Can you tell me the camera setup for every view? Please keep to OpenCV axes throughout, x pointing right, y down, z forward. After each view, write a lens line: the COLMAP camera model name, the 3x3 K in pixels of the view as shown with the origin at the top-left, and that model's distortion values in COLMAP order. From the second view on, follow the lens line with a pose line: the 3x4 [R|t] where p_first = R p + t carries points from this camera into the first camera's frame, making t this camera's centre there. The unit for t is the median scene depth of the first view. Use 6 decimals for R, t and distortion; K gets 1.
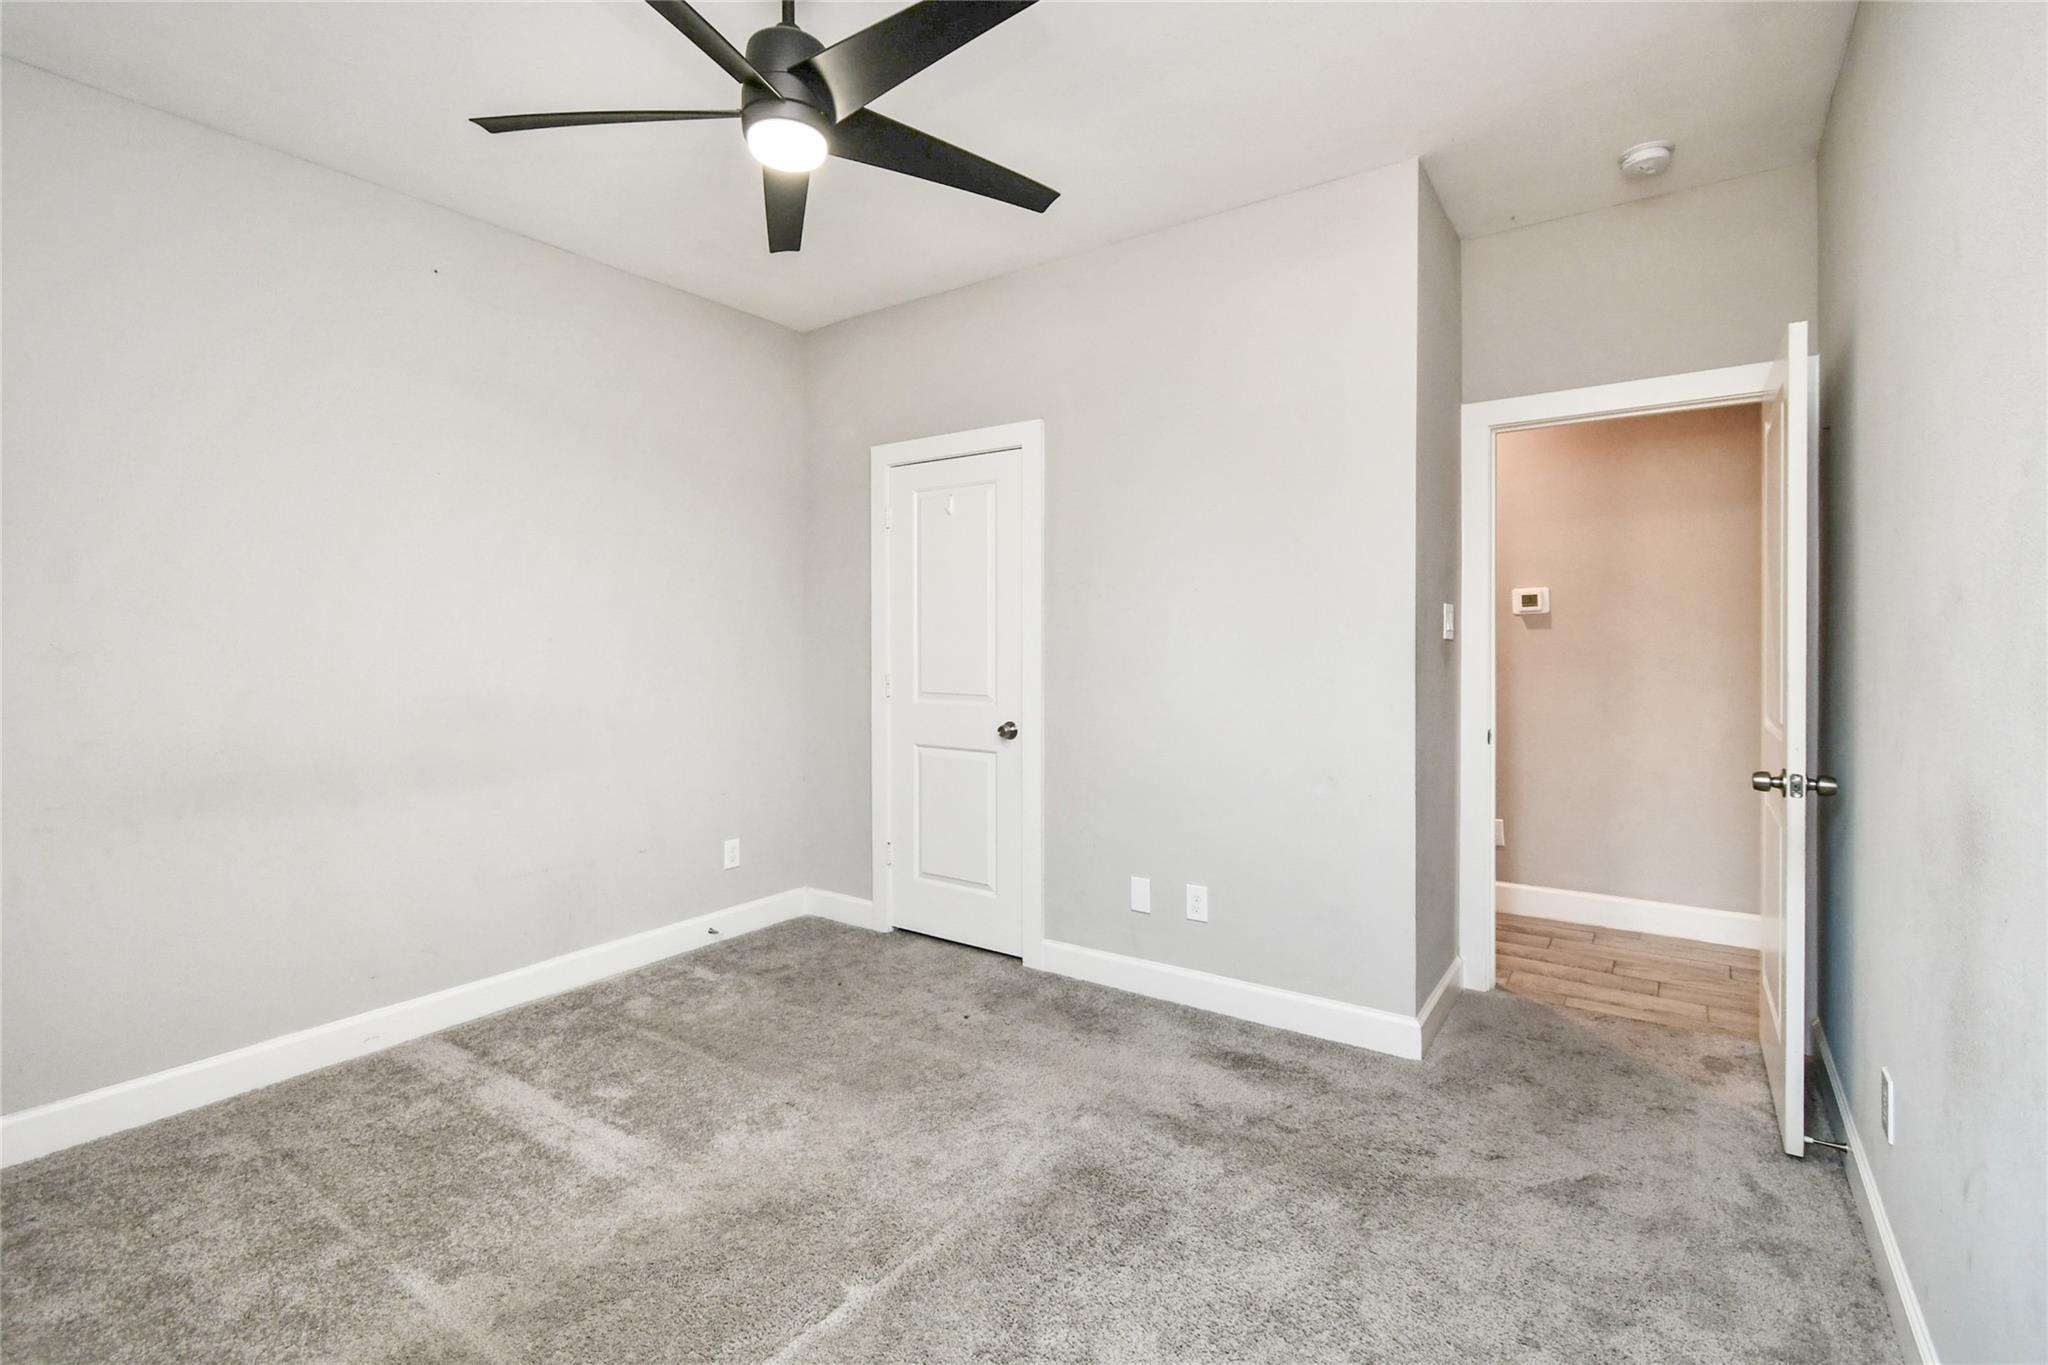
lens RADIAL K [[934.6, 0, 1031.8], [0, 934.6, 626.1], [0, 0, 1]] dist [0.001622, 0.000029]
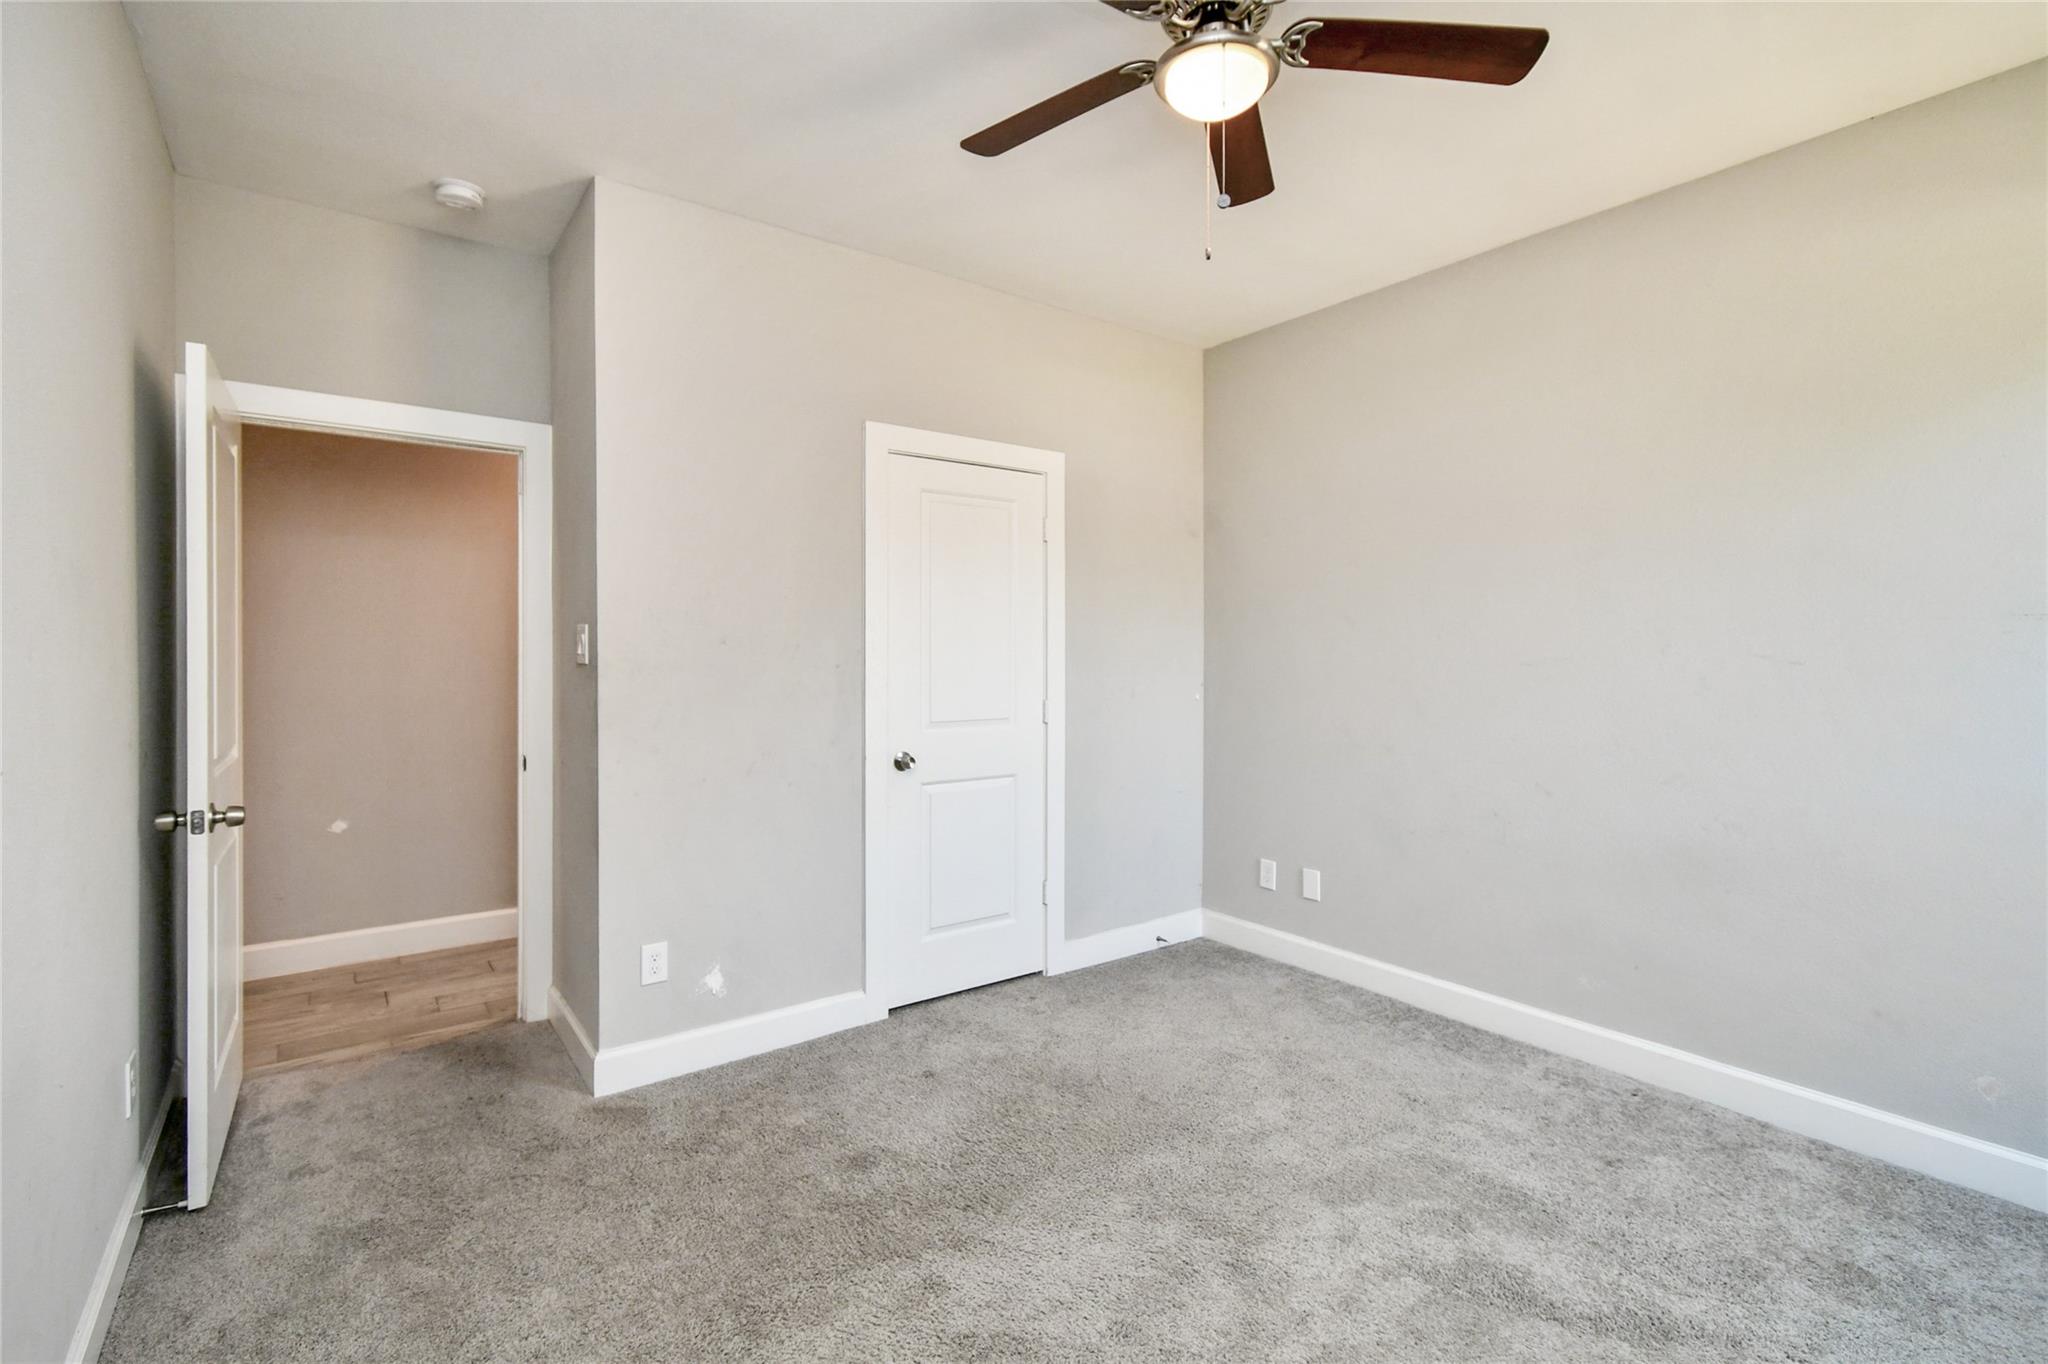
lens RADIAL K [[925.0, 0, 1016.2], [0, 925.0, 662.2], [0, 0, 1]] dist [0.004543, 0.000109]
pose [[0.329562, -0.006095, 0.944114, -0.877248], [-0.006661, 0.999939, 0.008781, 0.005849], [-0.944111, -0.009183, 0.329501, 0.621609]]
